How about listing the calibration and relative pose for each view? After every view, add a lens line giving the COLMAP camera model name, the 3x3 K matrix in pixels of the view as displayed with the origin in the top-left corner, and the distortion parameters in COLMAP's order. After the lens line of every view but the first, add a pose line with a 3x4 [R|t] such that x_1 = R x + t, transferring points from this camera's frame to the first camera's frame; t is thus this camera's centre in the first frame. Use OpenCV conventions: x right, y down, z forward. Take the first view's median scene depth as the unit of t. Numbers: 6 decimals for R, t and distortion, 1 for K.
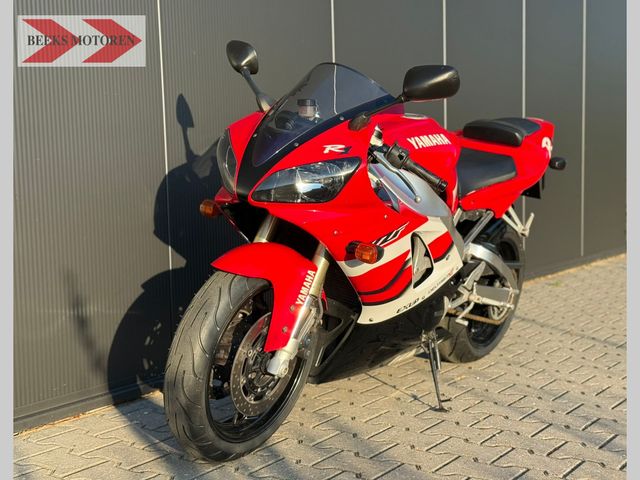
lens RADIAL K [[897.4, 0, 320.0], [0, 897.4, 240.0], [0, 0, 1]] dist [0.105583, -0.033386]
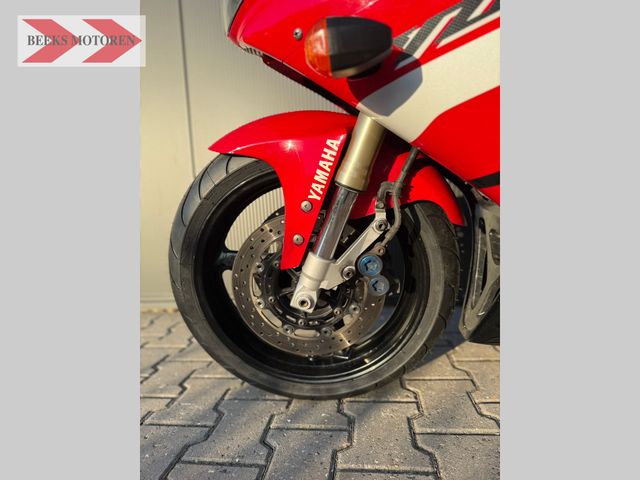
lens RADIAL K [[450.5, 0, 320.0], [0, 450.5, 240.0], [0, 0, 1]] dist [0.042221, -0.072644]
pose [[0.434657, 0.063204, -0.898376, 0.225676], [-0.024863, 0.997996, 0.058183, 0.072225], [0.900253, -0.002953, 0.435357, 0.763265]]
